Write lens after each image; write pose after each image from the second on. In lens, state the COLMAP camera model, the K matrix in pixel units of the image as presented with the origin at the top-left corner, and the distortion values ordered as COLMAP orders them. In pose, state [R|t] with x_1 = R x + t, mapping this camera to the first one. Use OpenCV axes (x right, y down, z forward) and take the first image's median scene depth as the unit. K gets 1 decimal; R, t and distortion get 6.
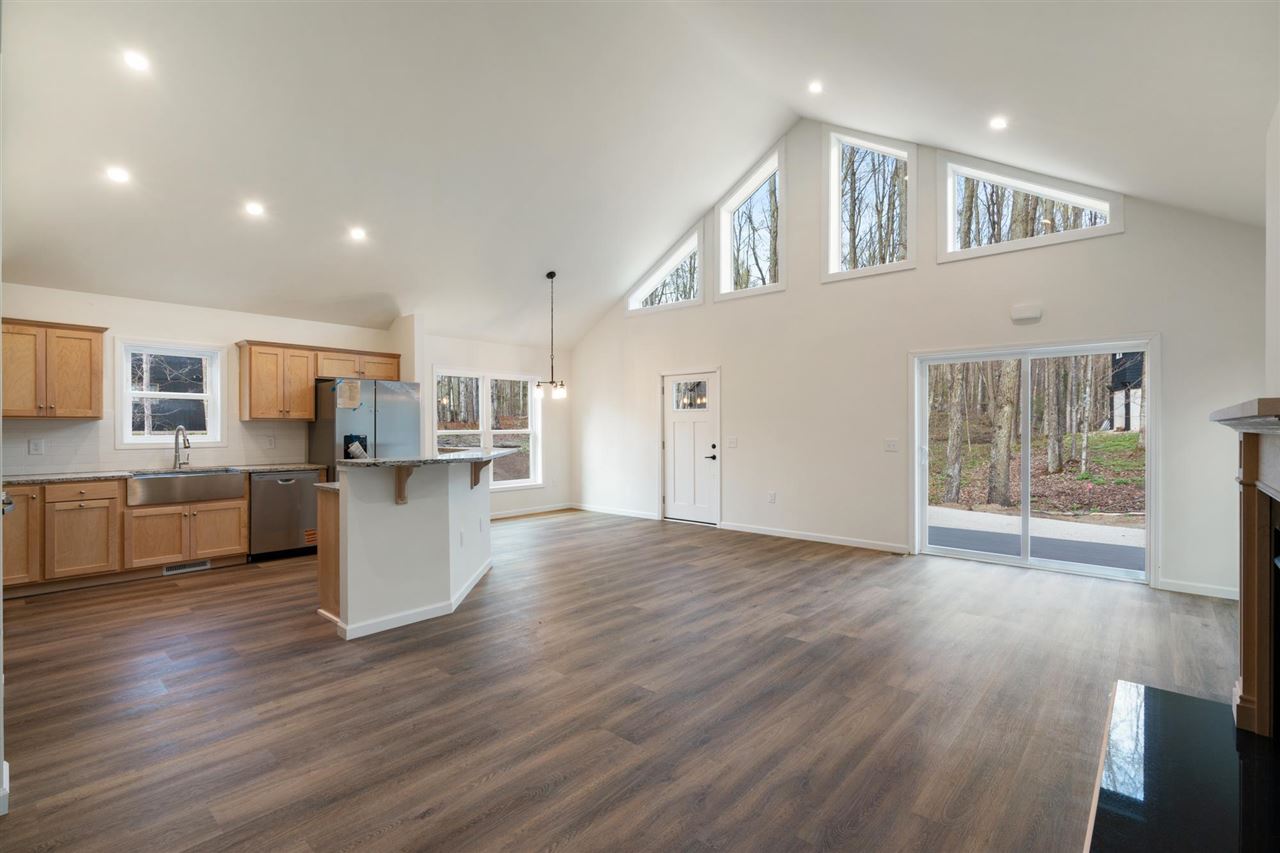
lens RADIAL K [[576.3, 0, 644.5], [0, 576.3, 422.8], [0, 0, 1]] dist [-0.004516, 0.001389]
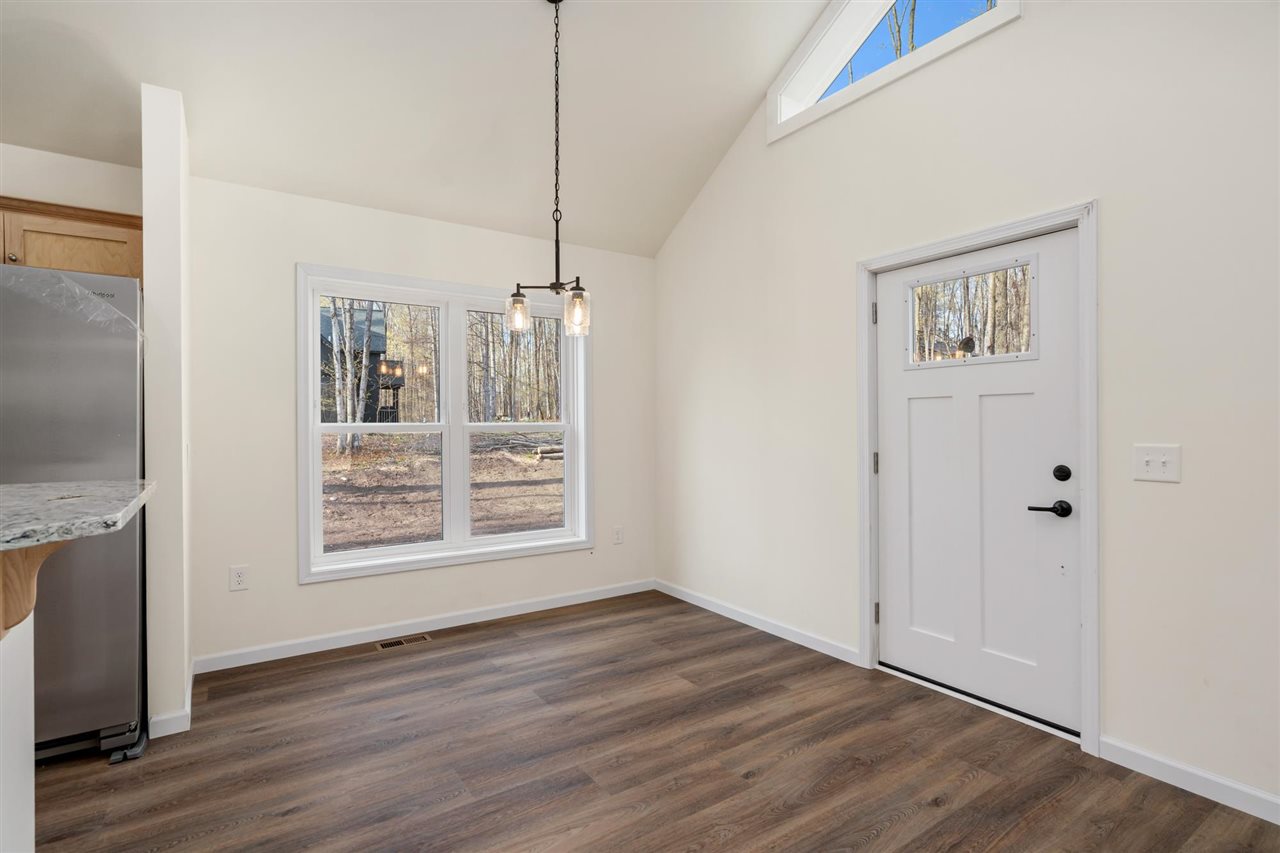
lens RADIAL K [[611.7, 0, 644.6], [0, 611.7, 422.0], [0, 0, 1]] dist [-0.000574, 0.001039]
pose [[0.970275, -0.001338, -0.242003, -0.027236], [0.000964, 0.999998, -0.001665, 0.024127], [0.242005, 0.001382, 0.970274, 1.070026]]
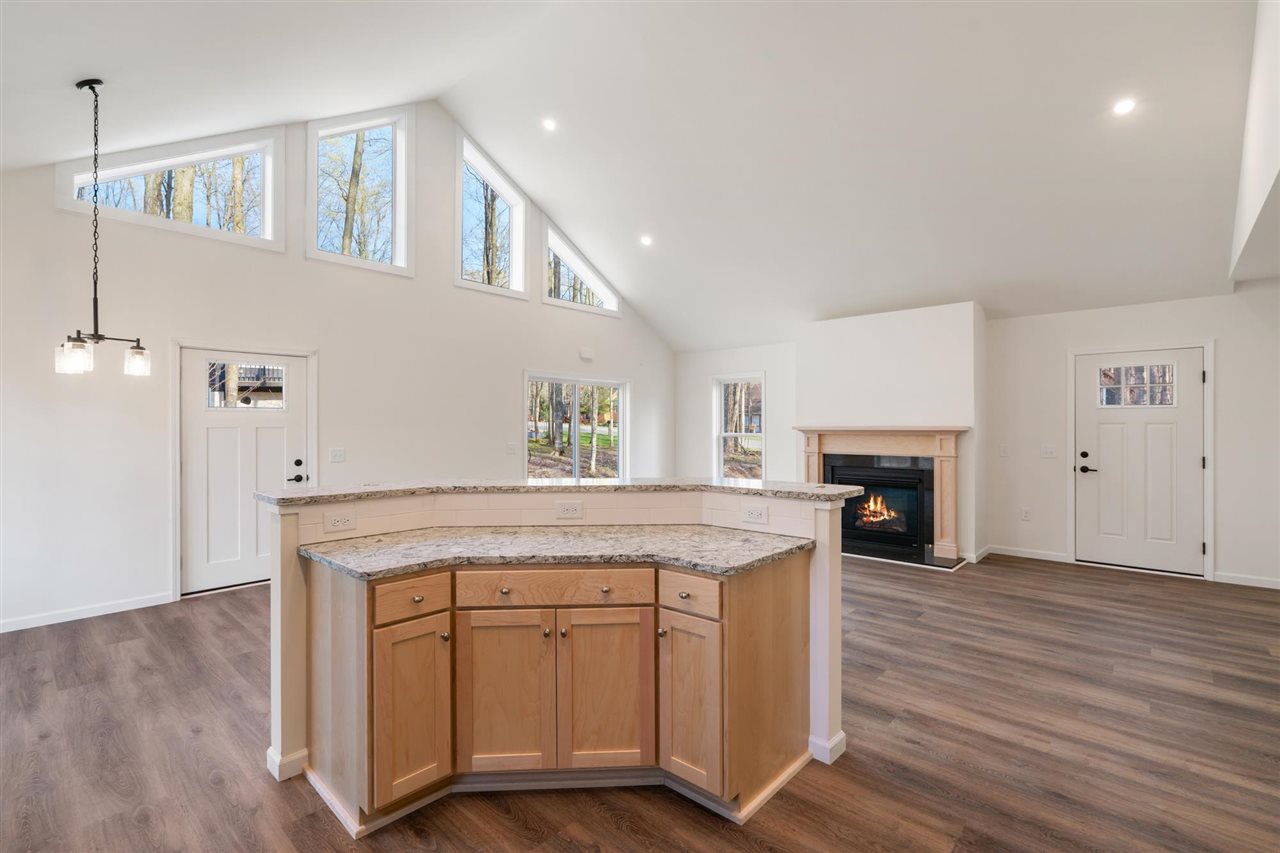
lens RADIAL K [[576.3, 0, 641.1], [0, 576.3, 423.5], [0, 0, 1]] dist [-0.004516, 0.001389]
pose [[0.019344, 0.004469, 0.999803, -0.957826], [-0.004886, 0.999978, -0.004376, -0.009127], [-0.999801, -0.004800, 0.019366, 0.971060]]
